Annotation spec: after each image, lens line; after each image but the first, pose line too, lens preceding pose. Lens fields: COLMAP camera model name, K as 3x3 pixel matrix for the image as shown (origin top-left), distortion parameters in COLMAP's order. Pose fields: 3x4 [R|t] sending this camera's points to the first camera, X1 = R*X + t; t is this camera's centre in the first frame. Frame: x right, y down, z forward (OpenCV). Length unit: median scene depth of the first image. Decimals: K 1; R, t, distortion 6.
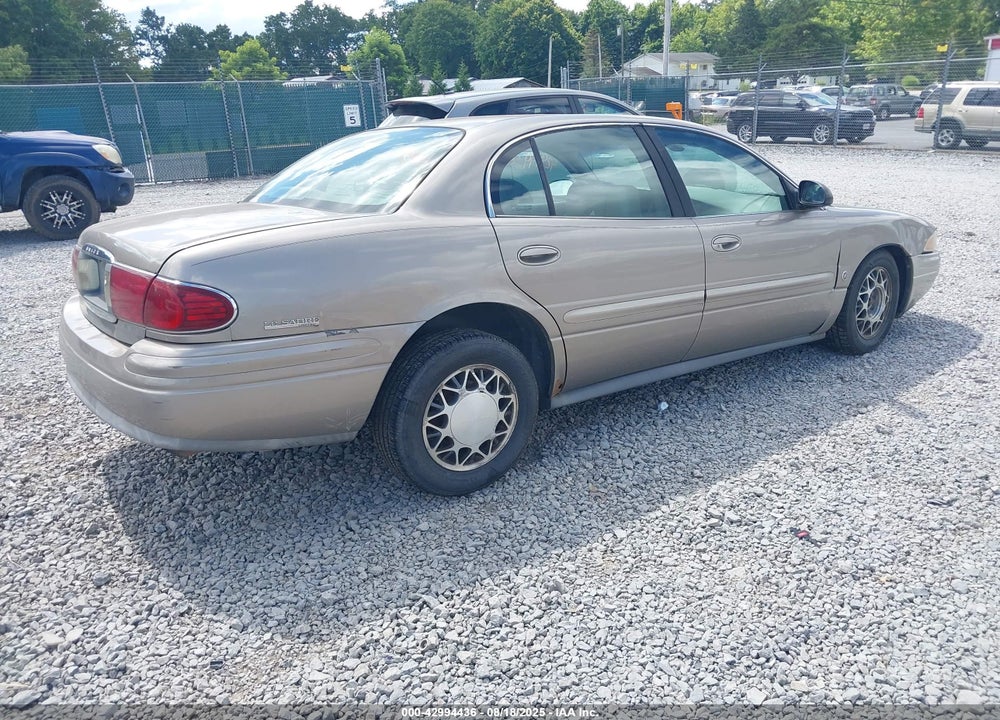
lens RADIAL K [[825.3, 0, 500.0], [0, 825.3, 360.0], [0, 0, 1]] dist [0.007724, 0.005358]
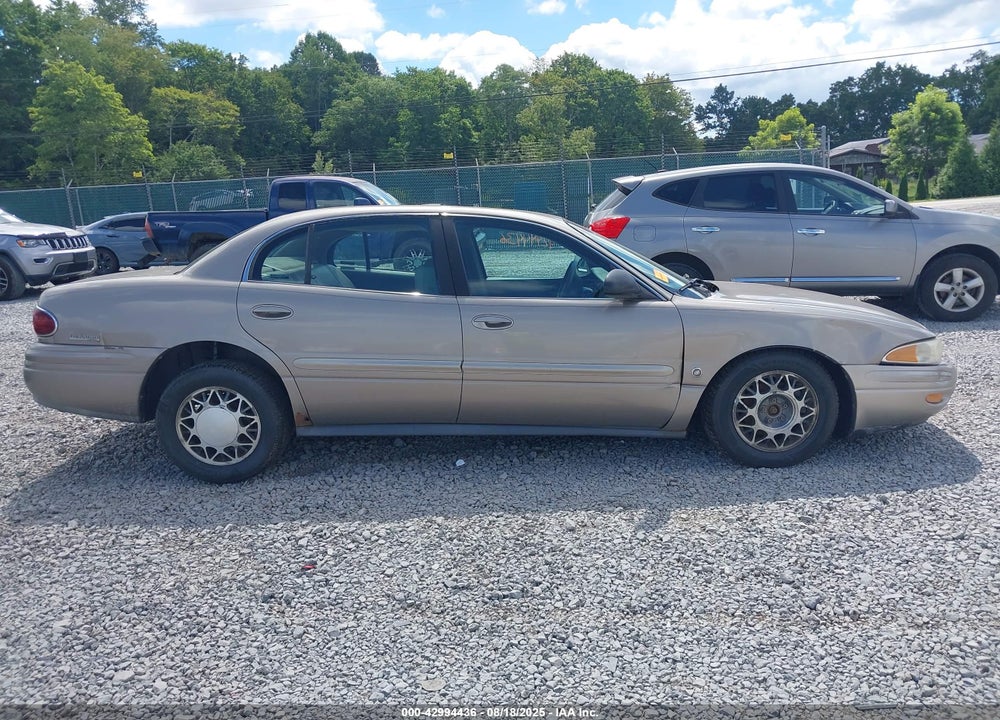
lens RADIAL K [[847.7, 0, 503.5], [0, 847.7, 342.1], [0, 0, 1]] dist [-0.004067, 0.012885]
pose [[0.778310, 0.105955, -0.618876, 0.411298], [-0.165491, 0.985423, -0.039416, -0.031103], [0.605679, 0.133096, 0.784499, 0.060073]]
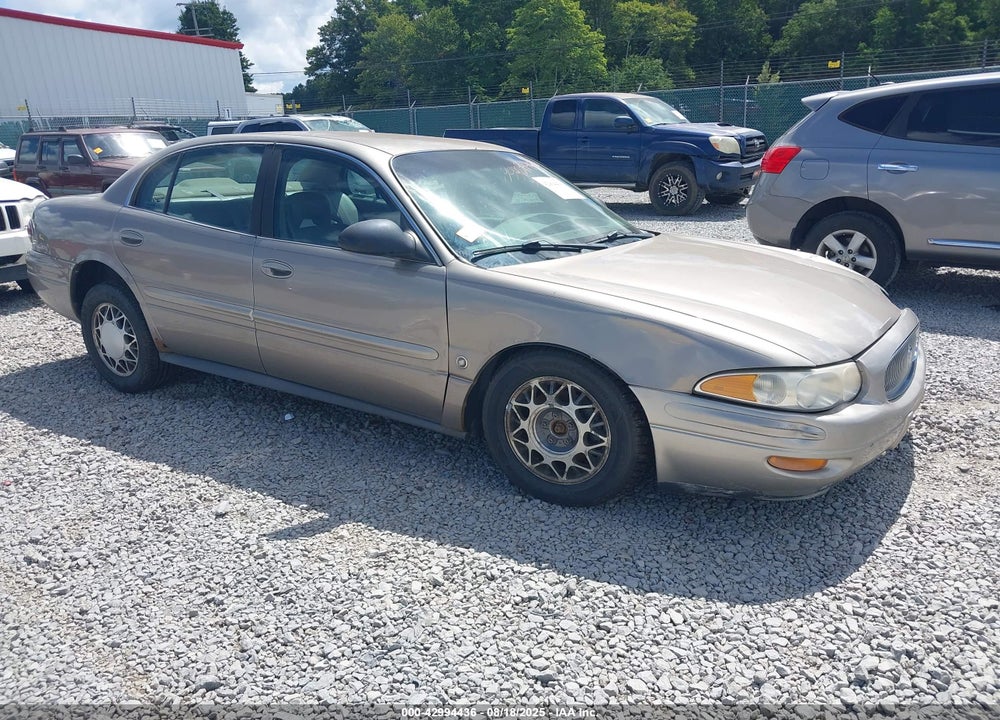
lens RADIAL K [[825.3, 0, 500.0], [0, 825.3, 360.0], [0, 0, 1]] dist [0.007724, 0.005358]
pose [[0.319673, 0.276041, -0.906427, 0.533586], [-0.252894, 0.946778, 0.199140, -0.126513], [0.913156, 0.165571, 0.372469, 0.377793]]
